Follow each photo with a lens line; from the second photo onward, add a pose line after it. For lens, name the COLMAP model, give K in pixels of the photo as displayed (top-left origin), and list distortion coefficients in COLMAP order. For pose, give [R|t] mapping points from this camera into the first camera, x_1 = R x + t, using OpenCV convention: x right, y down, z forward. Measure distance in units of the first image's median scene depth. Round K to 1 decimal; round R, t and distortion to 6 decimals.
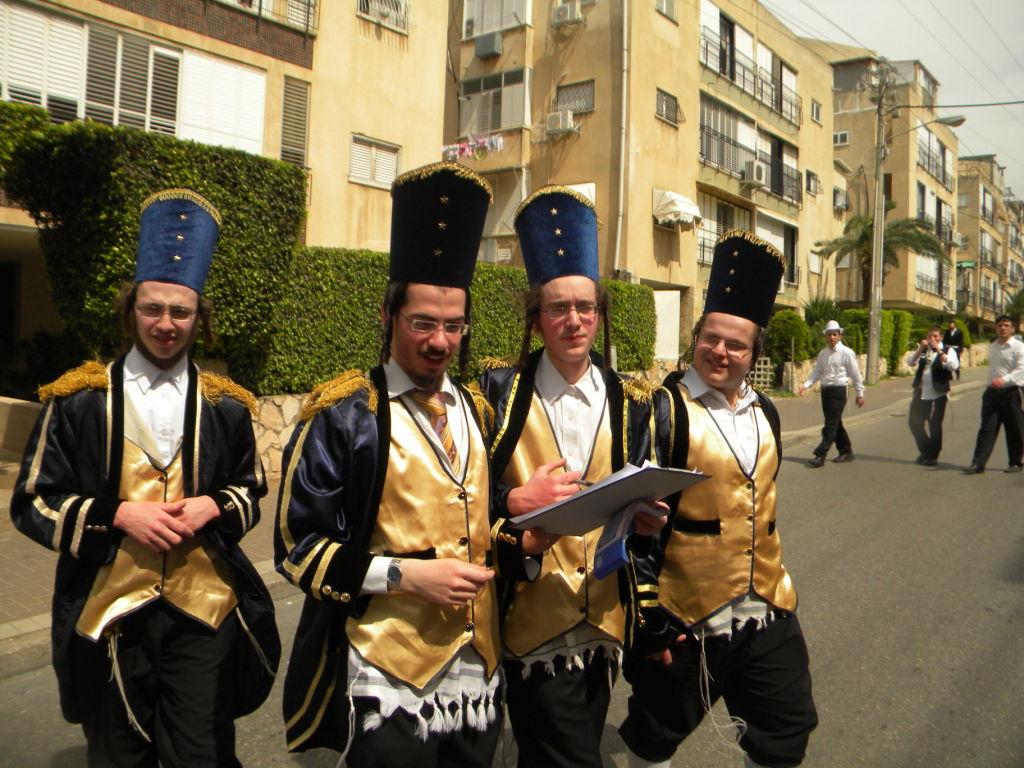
lens RADIAL K [[838.9, 0, 516.7], [0, 838.9, 377.3], [0, 0, 1]] dist [-0.175496, 0.084495]
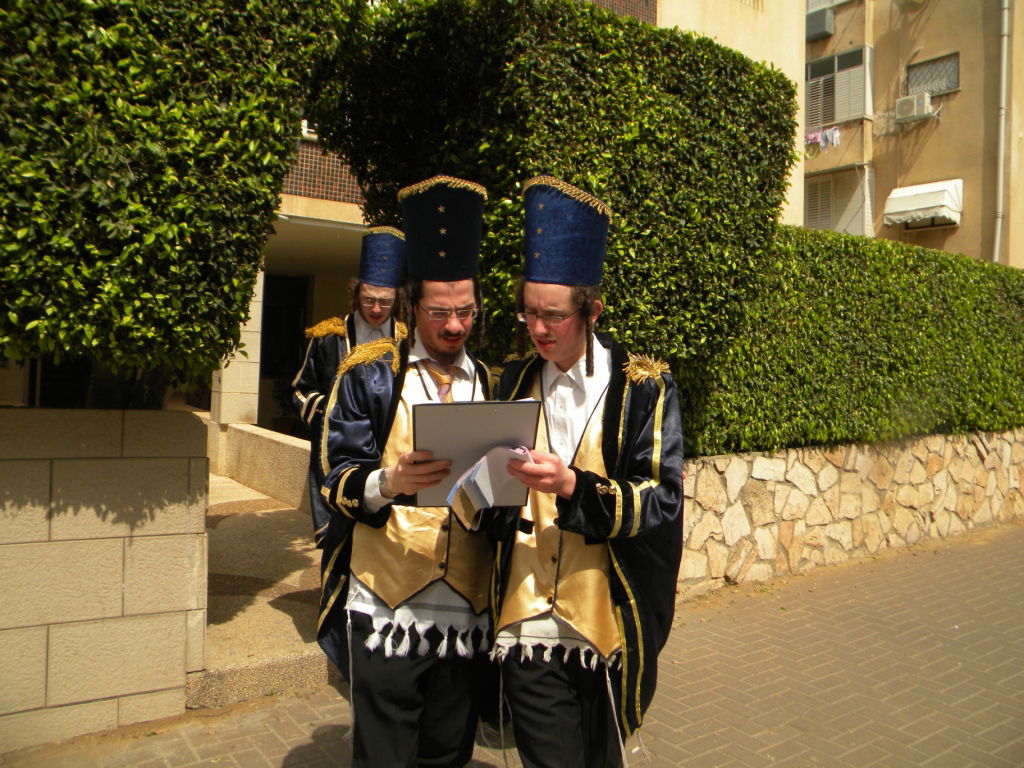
lens RADIAL K [[838.9, 0, 508.9], [0, 838.9, 391.3], [0, 0, 1]] dist [-0.175496, 0.084495]
pose [[0.952061, 0.012454, -0.305656, -0.247124], [-0.017948, 0.999724, -0.015171, -0.014262], [0.305382, 0.019929, 0.952021, 0.348748]]
